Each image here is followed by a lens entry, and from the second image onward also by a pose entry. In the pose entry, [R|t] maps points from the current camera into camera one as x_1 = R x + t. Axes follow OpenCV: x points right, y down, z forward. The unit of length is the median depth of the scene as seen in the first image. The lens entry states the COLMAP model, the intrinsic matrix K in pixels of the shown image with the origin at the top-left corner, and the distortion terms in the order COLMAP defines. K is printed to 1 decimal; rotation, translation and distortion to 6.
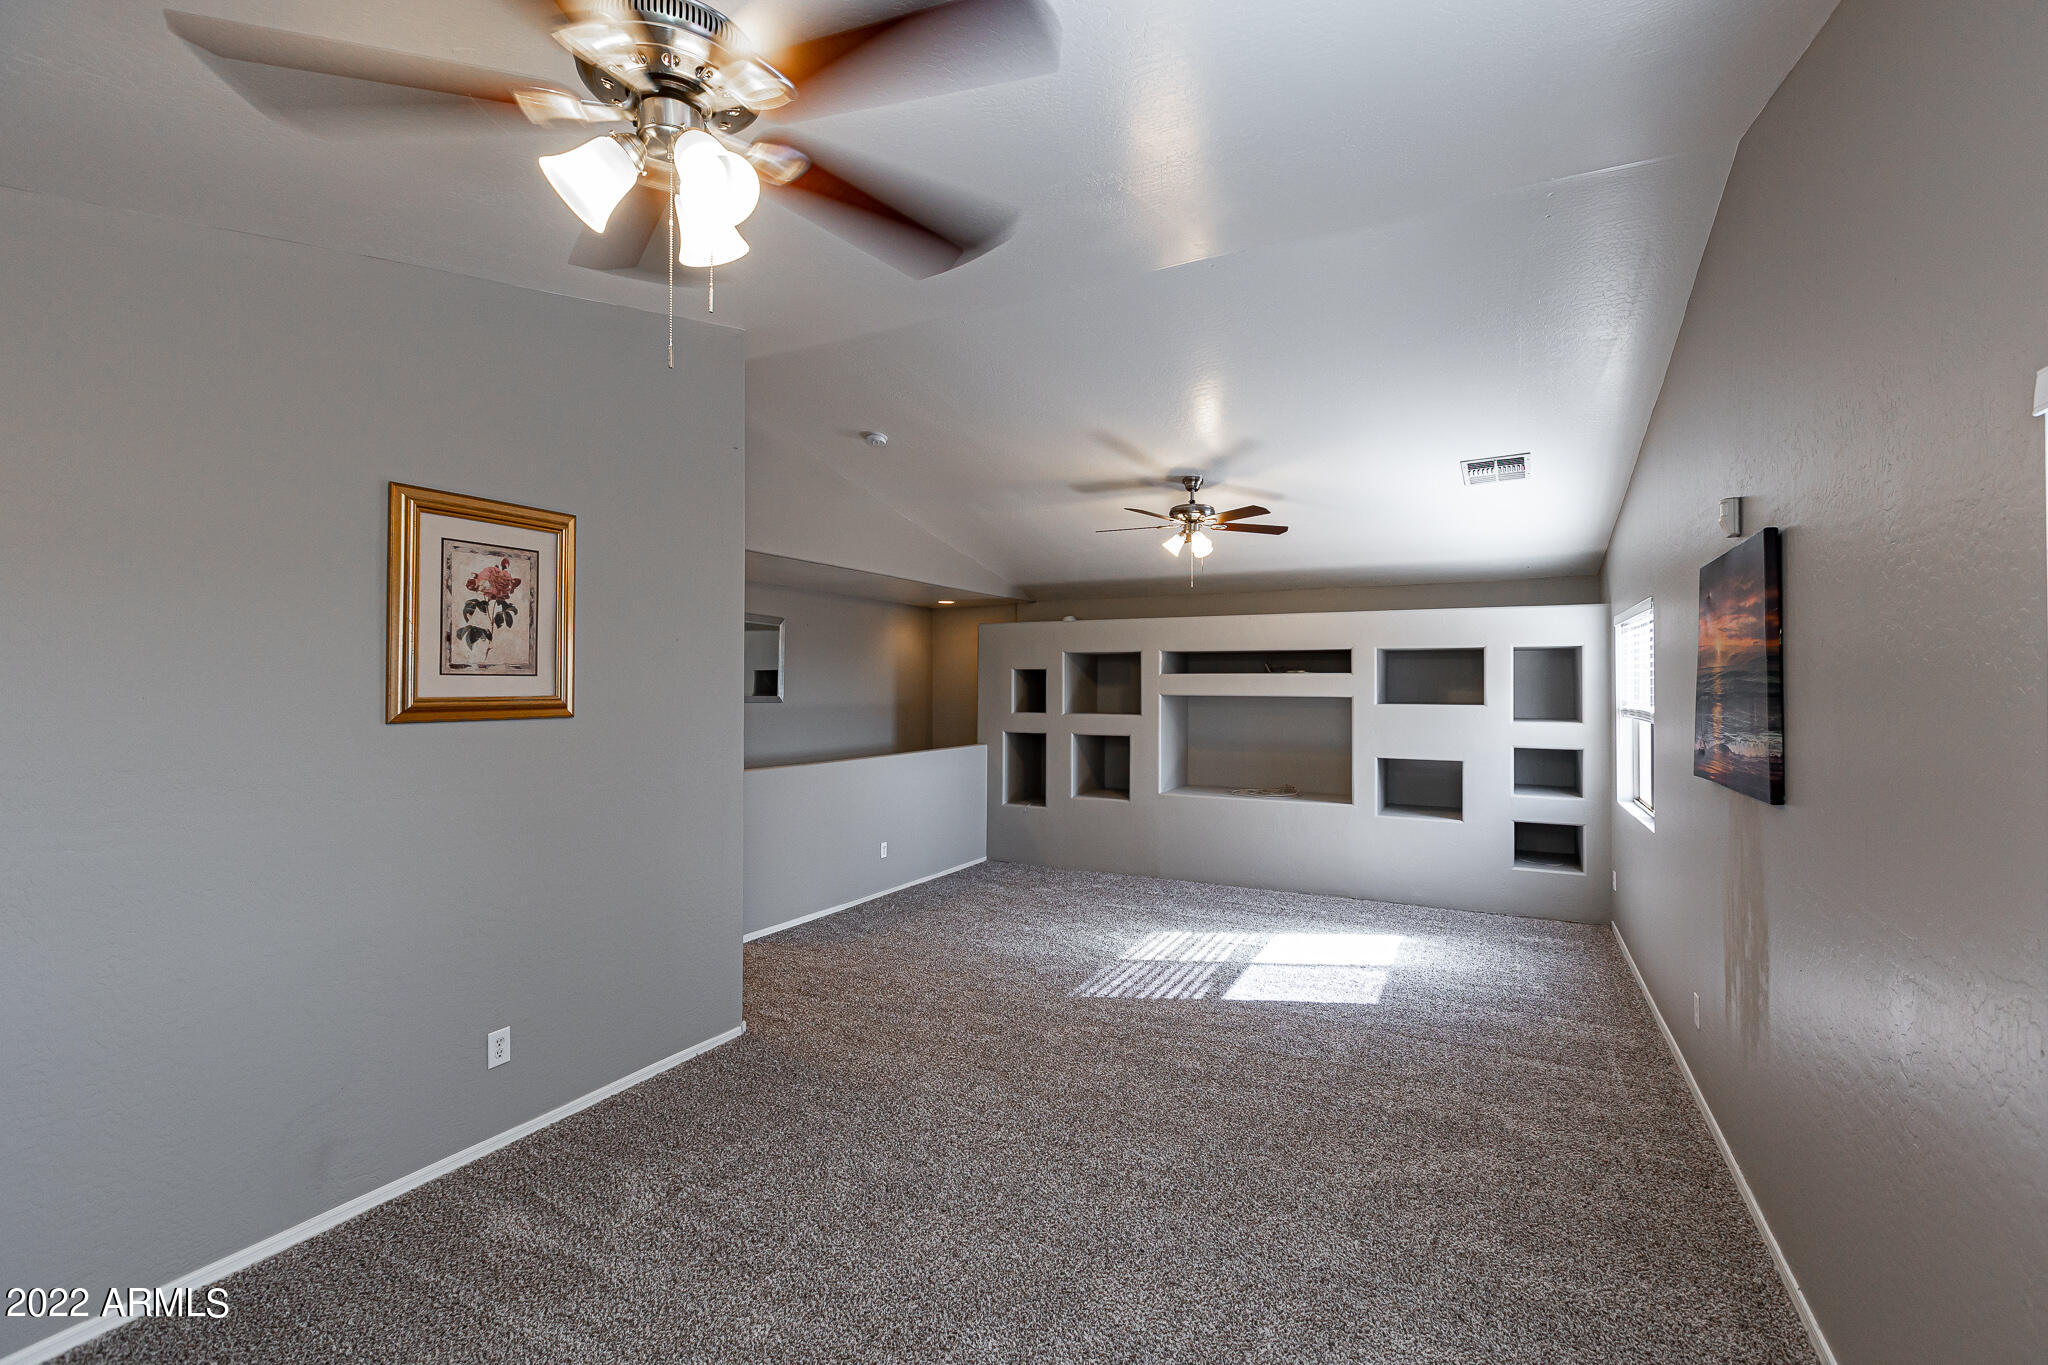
lens RADIAL K [[903.6, 0, 1024.8], [0, 903.6, 674.8], [0, 0, 1]] dist [0.001193, -0.000726]
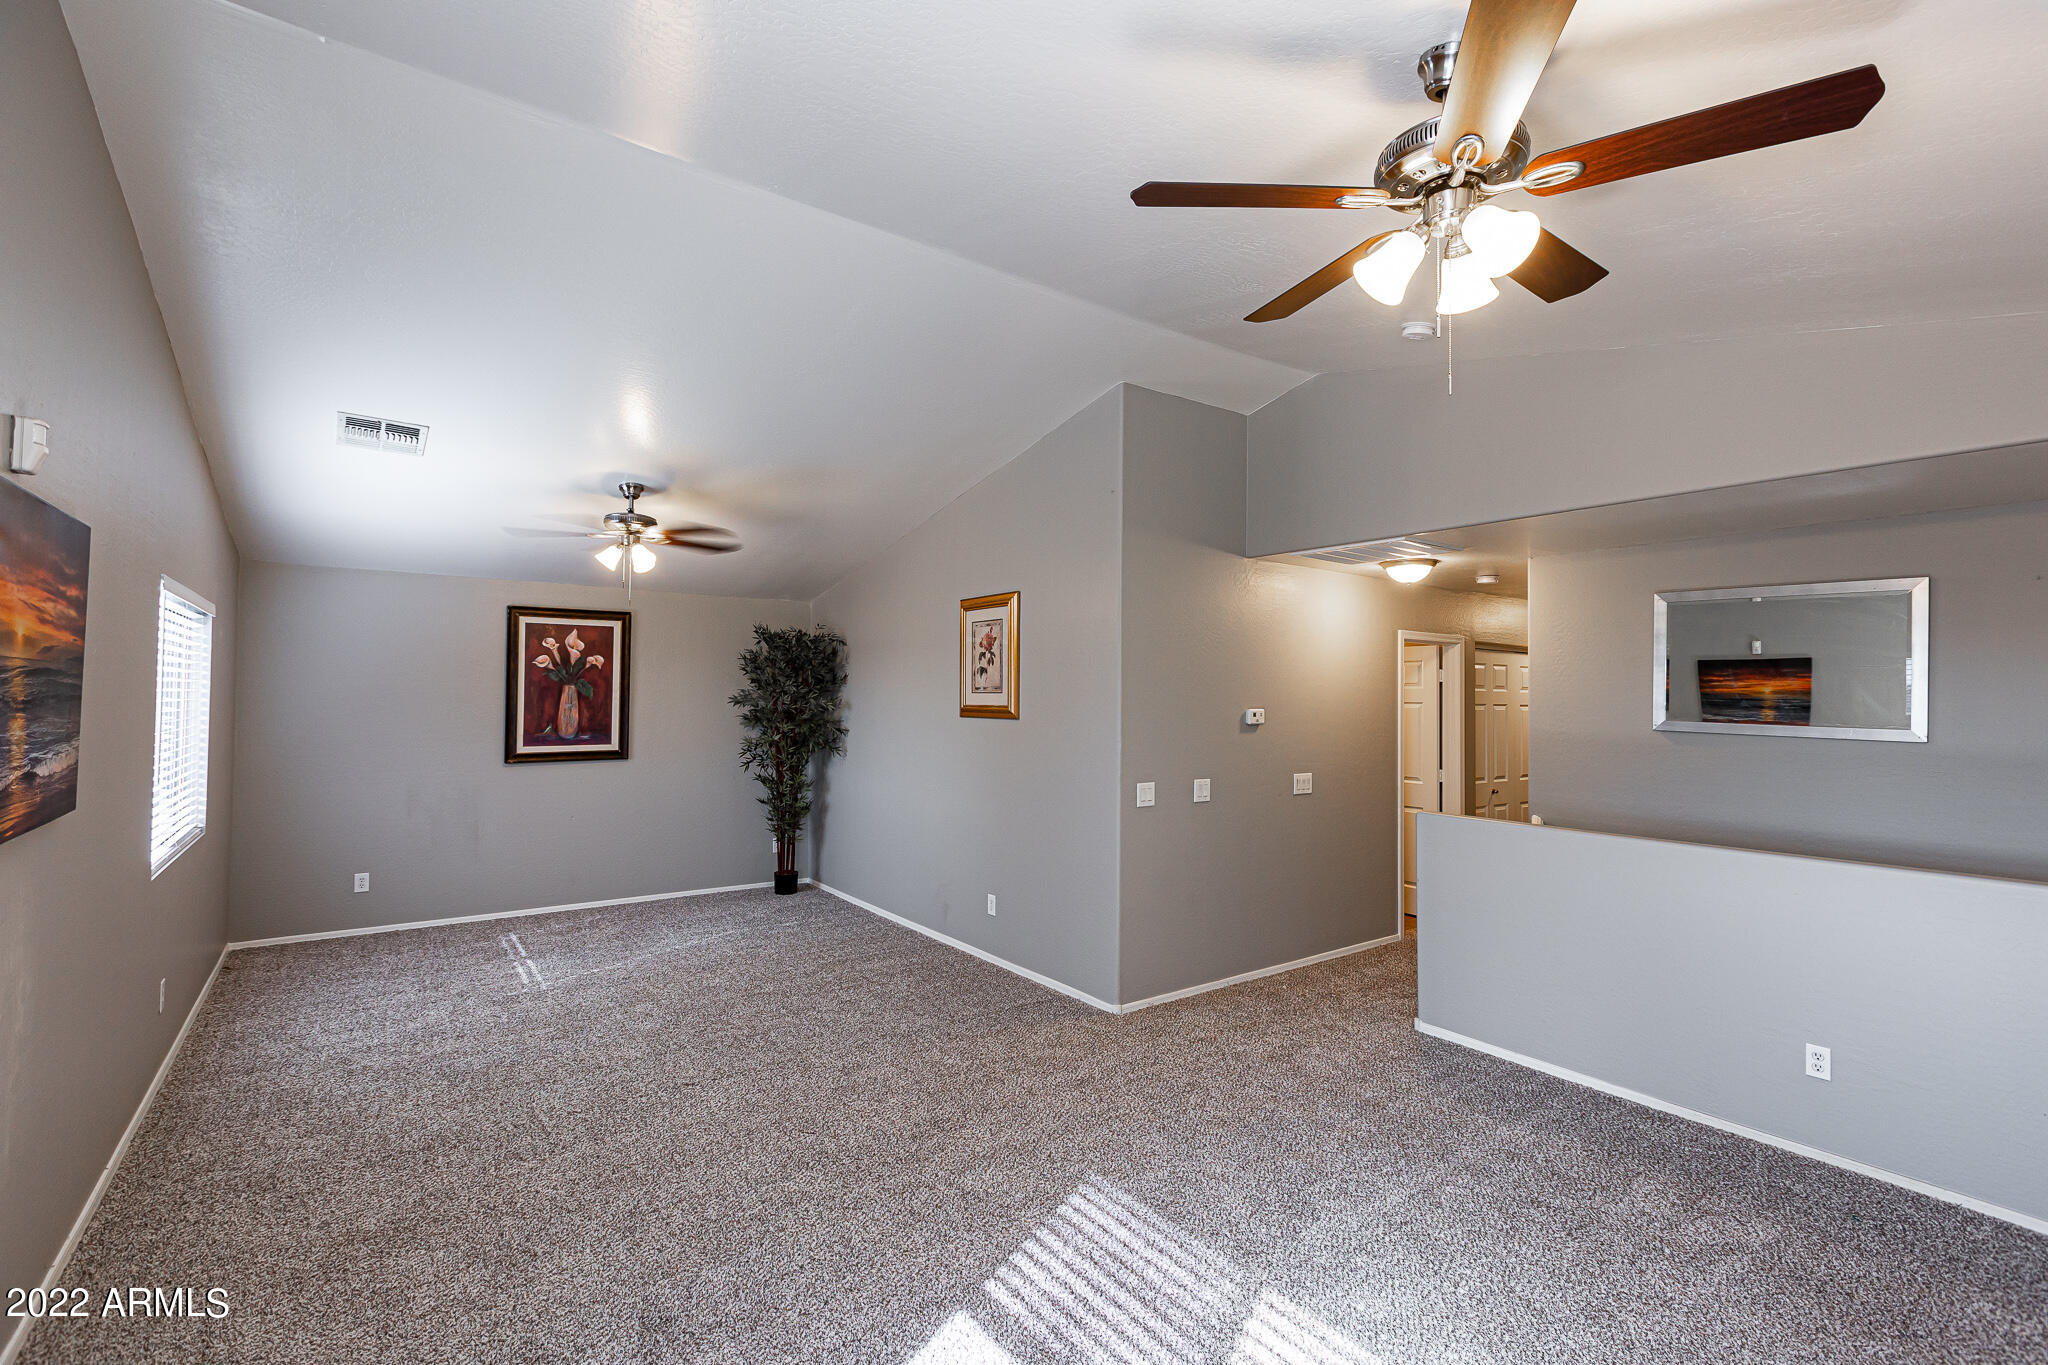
lens RADIAL K [[903.6, 0, 1024.8], [0, 903.6, 674.8], [0, 0, 1]] dist [0.001193, -0.000726]
pose [[-0.439348, -0.029613, -0.897829, 0.998501], [-0.000626, 0.999466, -0.032659, 0.023323], [0.898317, -0.013786, -0.439132, 1.872418]]
